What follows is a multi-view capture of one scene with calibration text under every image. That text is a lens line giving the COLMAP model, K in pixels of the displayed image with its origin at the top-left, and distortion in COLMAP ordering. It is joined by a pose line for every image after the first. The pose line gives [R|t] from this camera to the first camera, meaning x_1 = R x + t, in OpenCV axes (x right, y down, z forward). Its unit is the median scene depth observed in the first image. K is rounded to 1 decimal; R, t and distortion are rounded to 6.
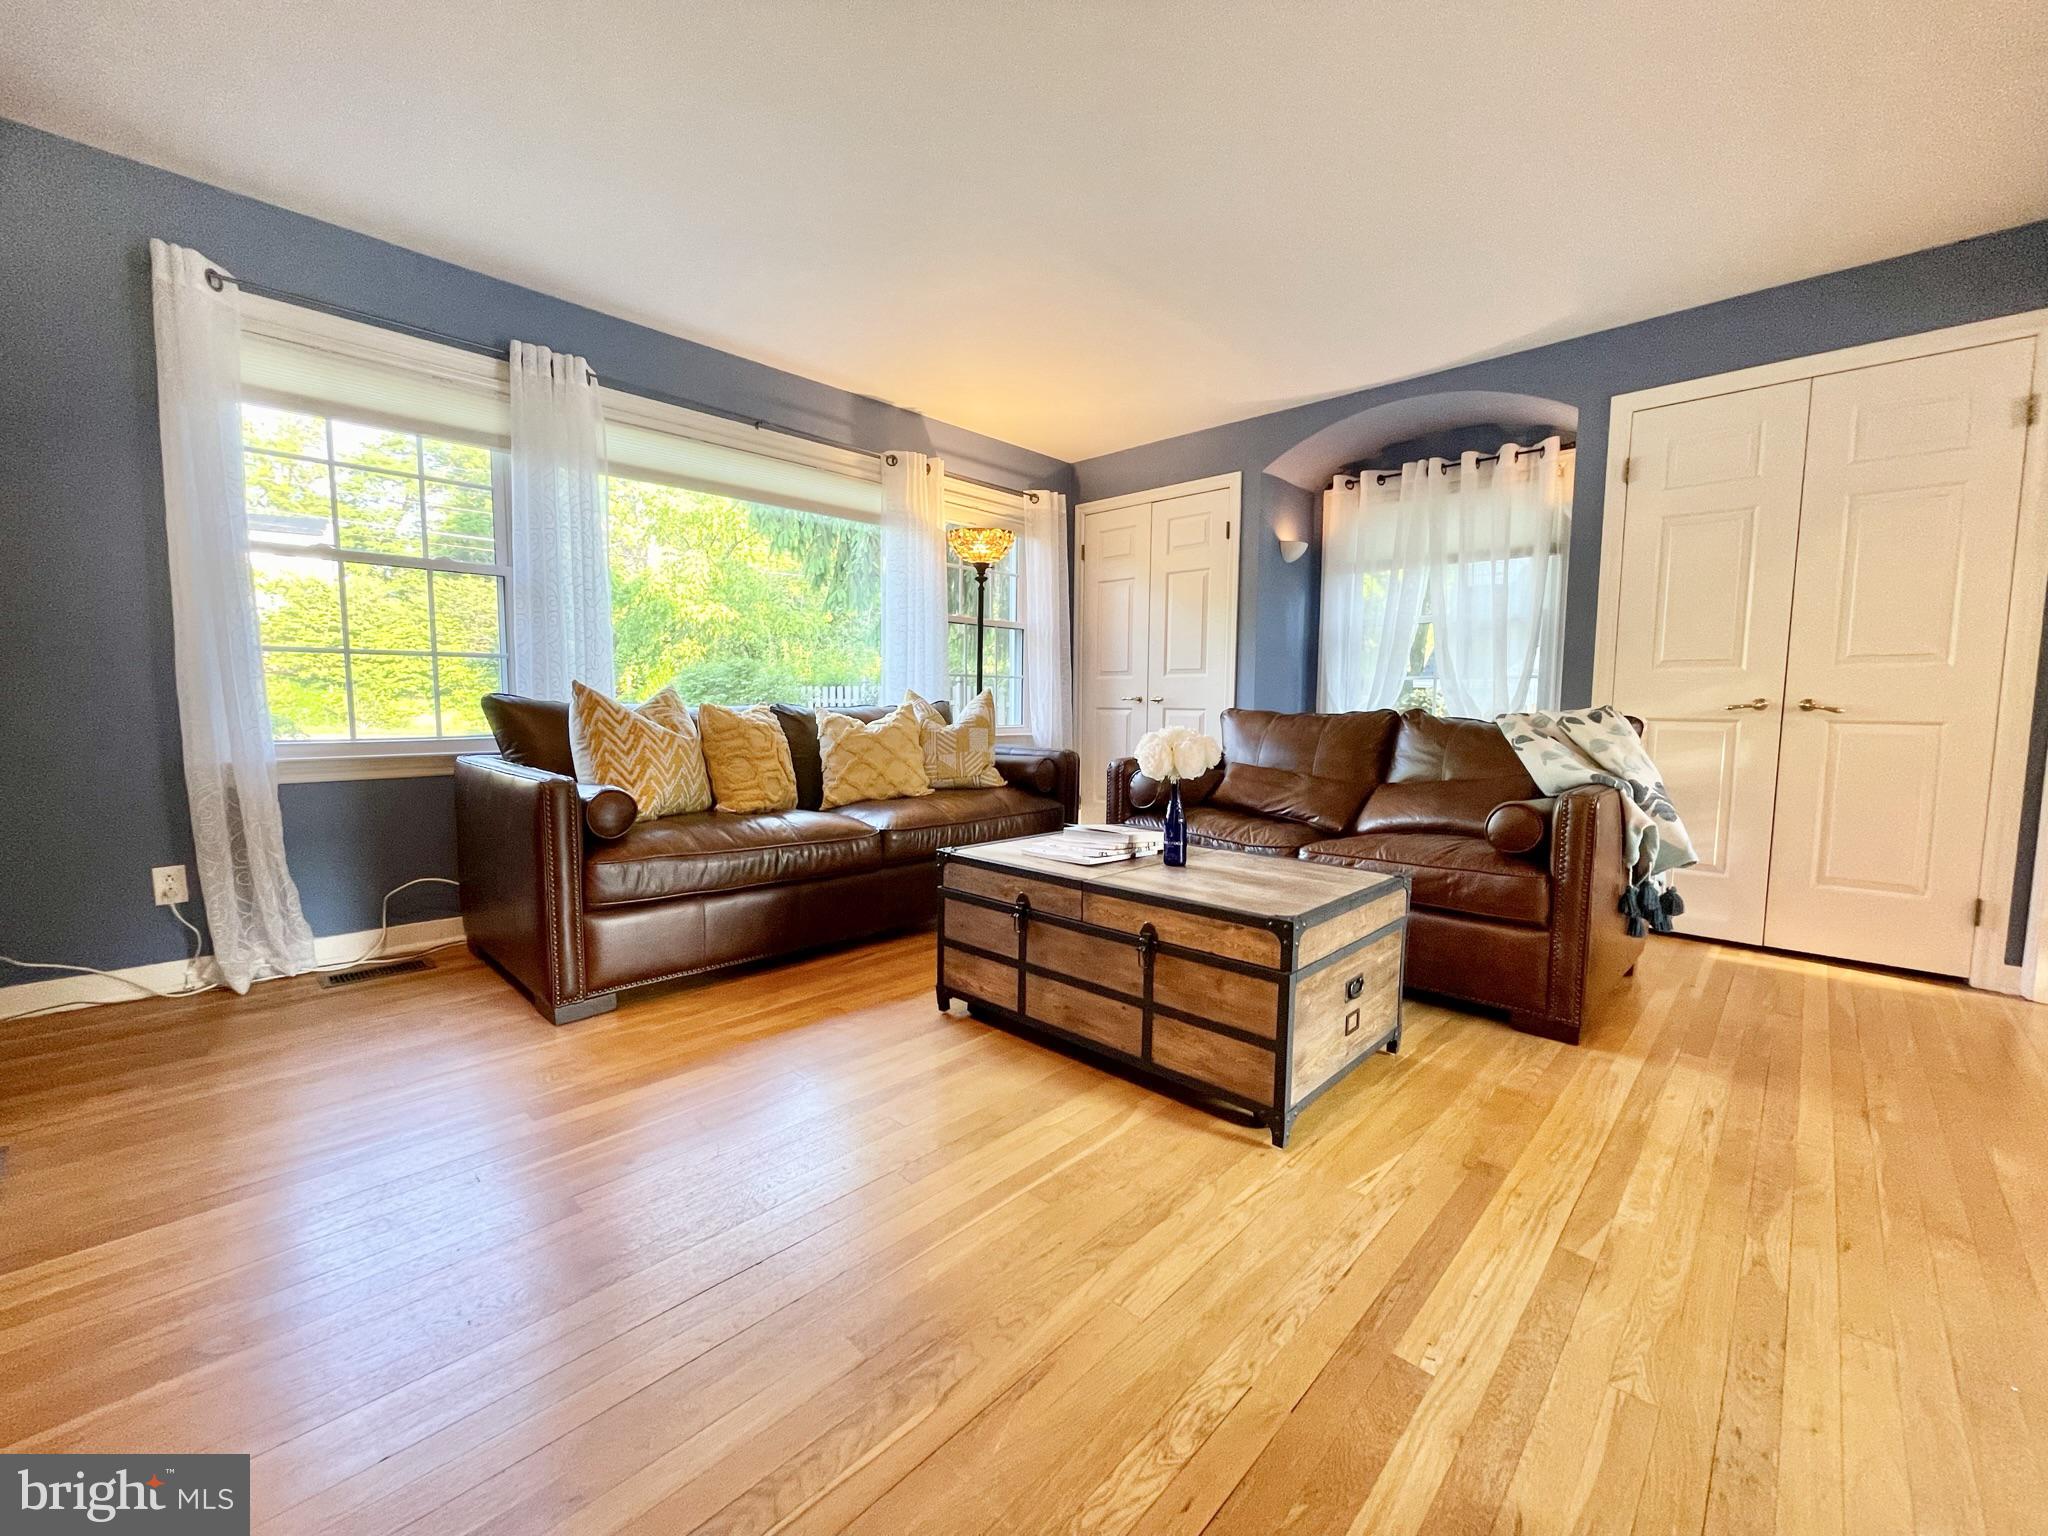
lens RADIAL K [[825.4, 0, 1020.2], [0, 825.4, 768.3], [0, 0, 1]] dist [-0.008089, 0.004451]
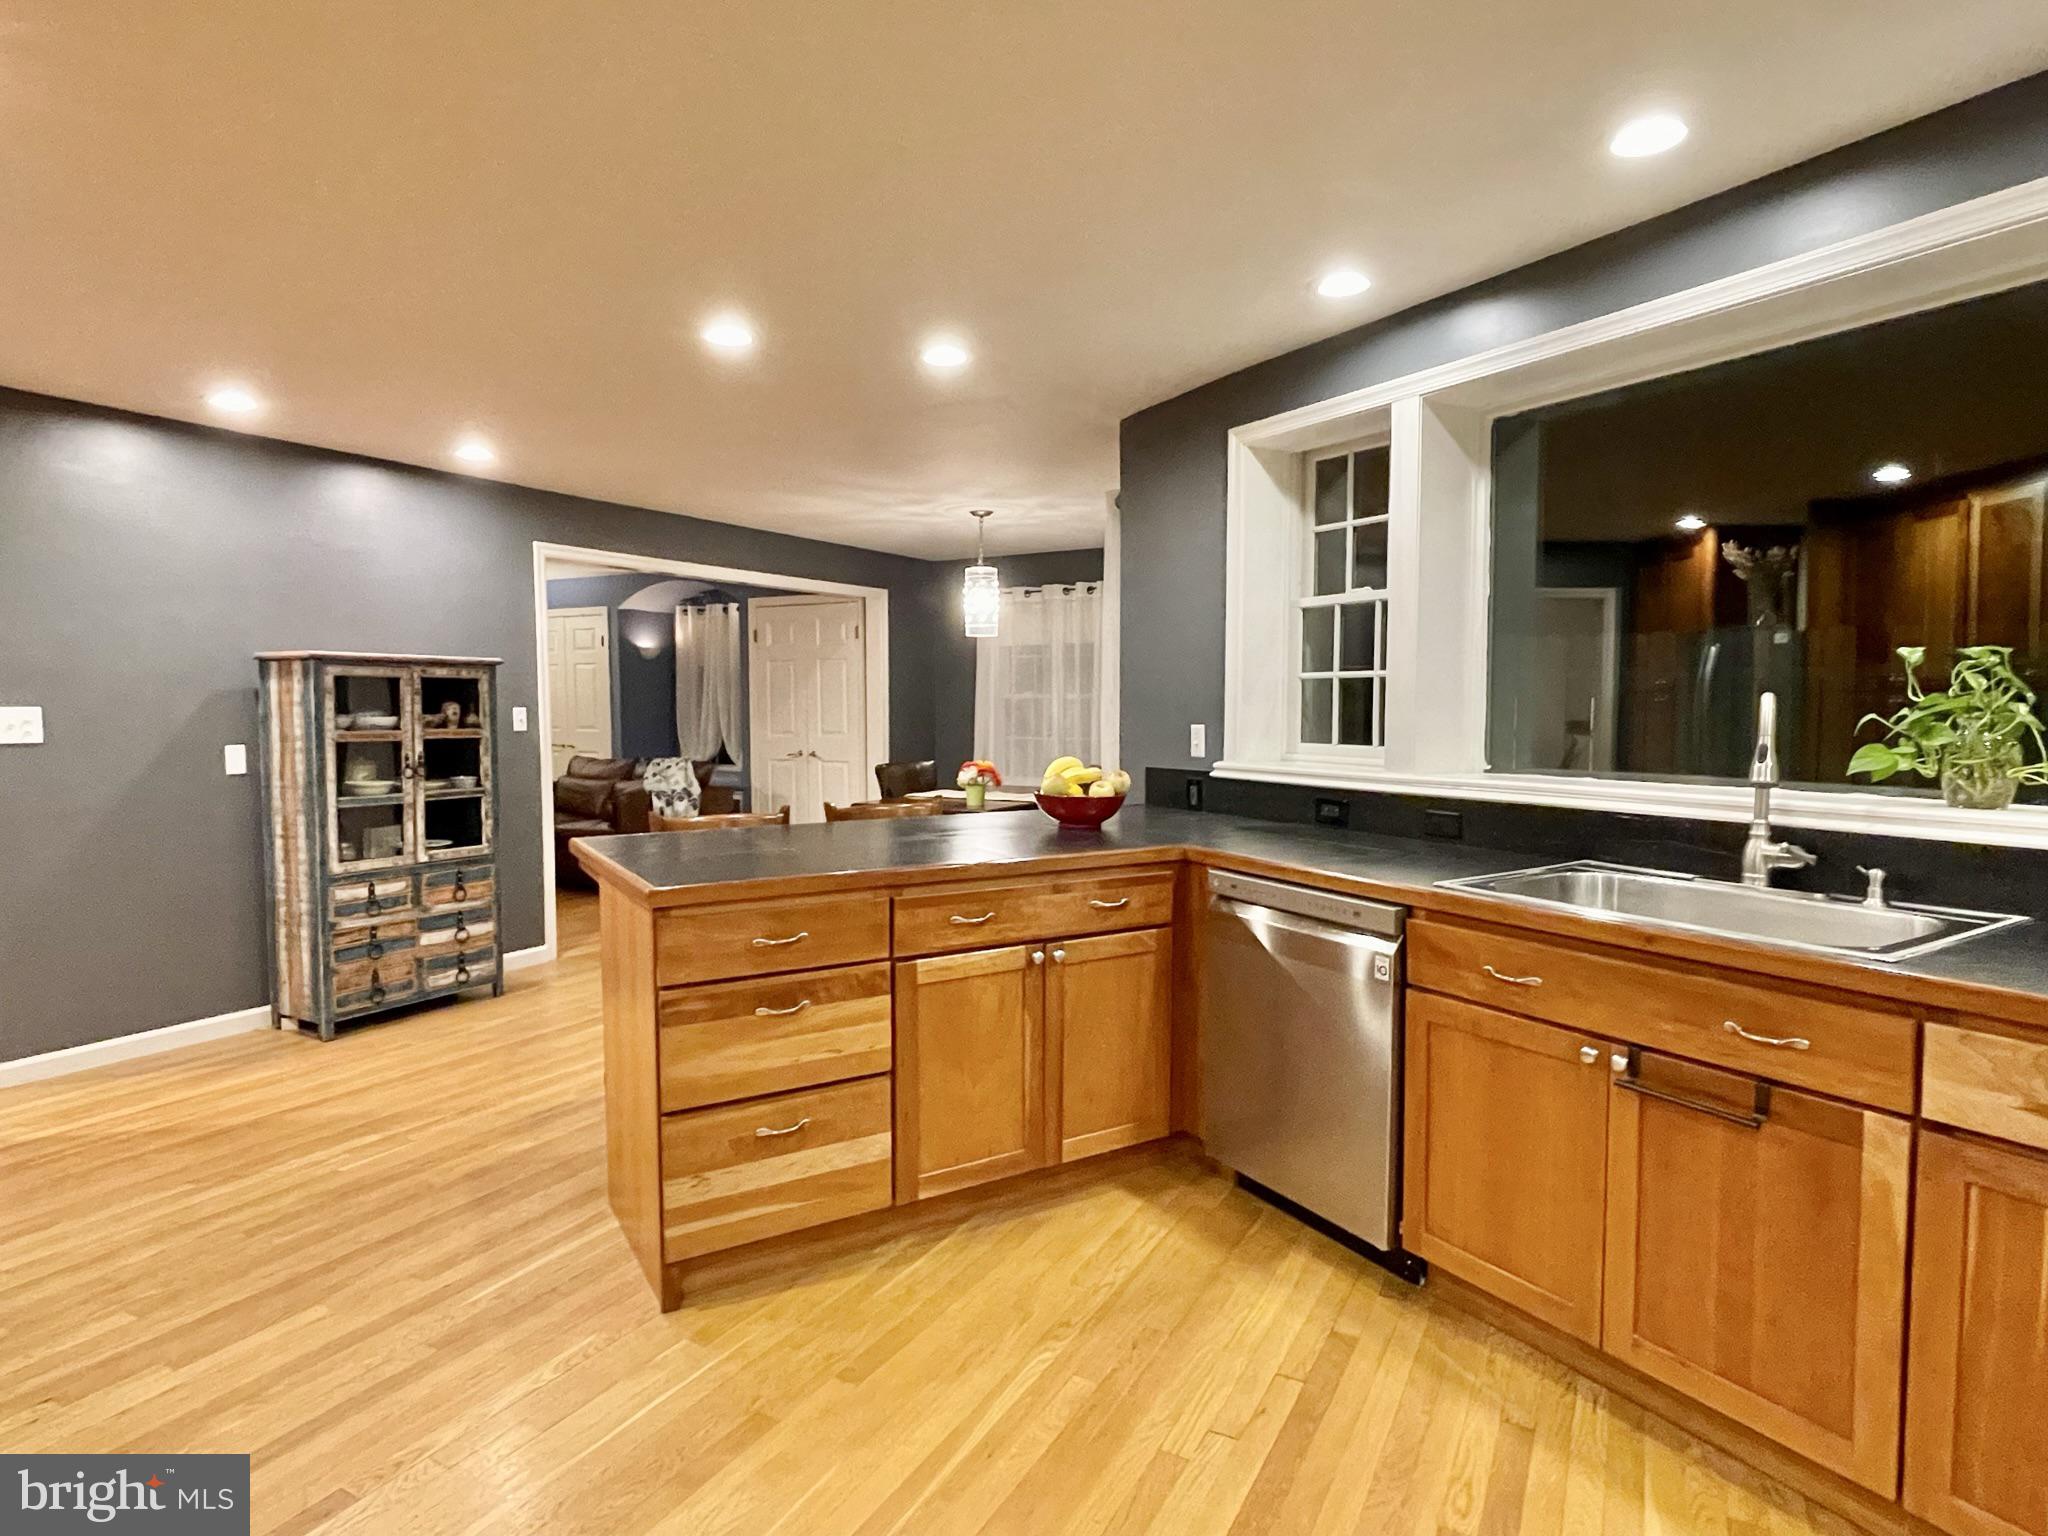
lens RADIAL K [[1103.4, 0, 1019.3], [0, 1103.4, 772.6], [0, 0, 1]] dist [-0.004930, -0.001080]
pose [[0.969221, -0.024986, 0.244923, 0.532146], [0.029098, 0.999490, -0.013182, 0.019692], [-0.244469, 0.019903, 0.969453, -1.345053]]
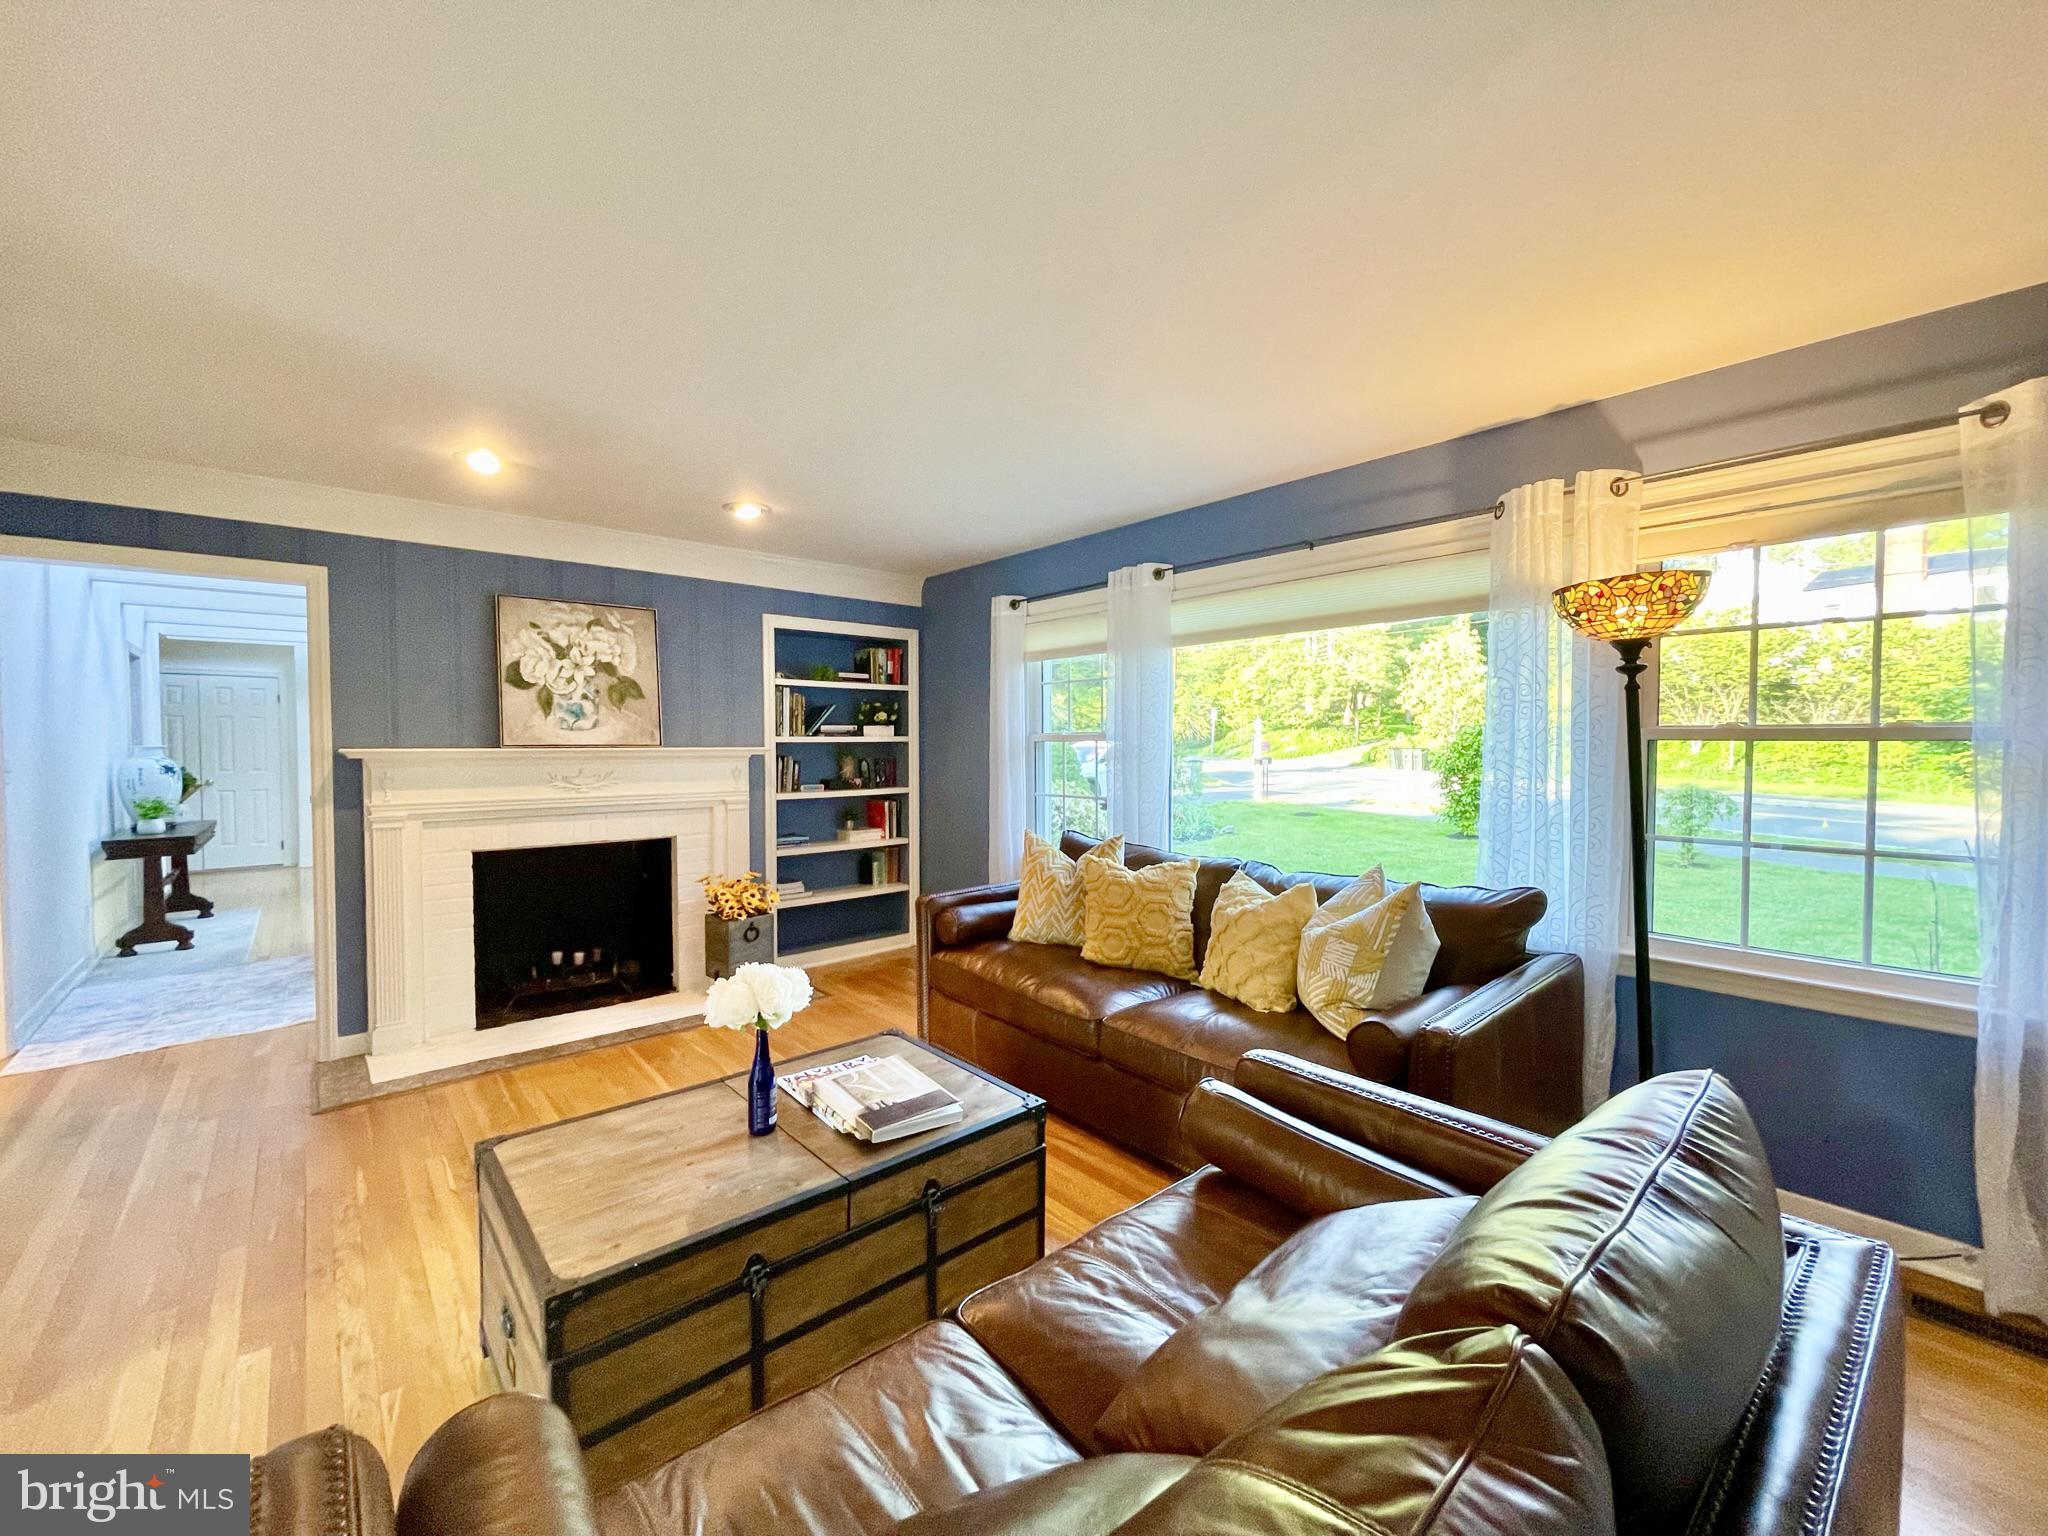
lens RADIAL K [[825.4, 0, 1020.2], [0, 825.4, 768.3], [0, 0, 1]] dist [-0.008089, 0.004451]
pose [[-0.086647, 0.022598, -0.995983, 0.520302], [-0.082326, 0.996161, 0.029764, -0.155117], [0.992832, 0.084575, -0.084454, 0.680890]]
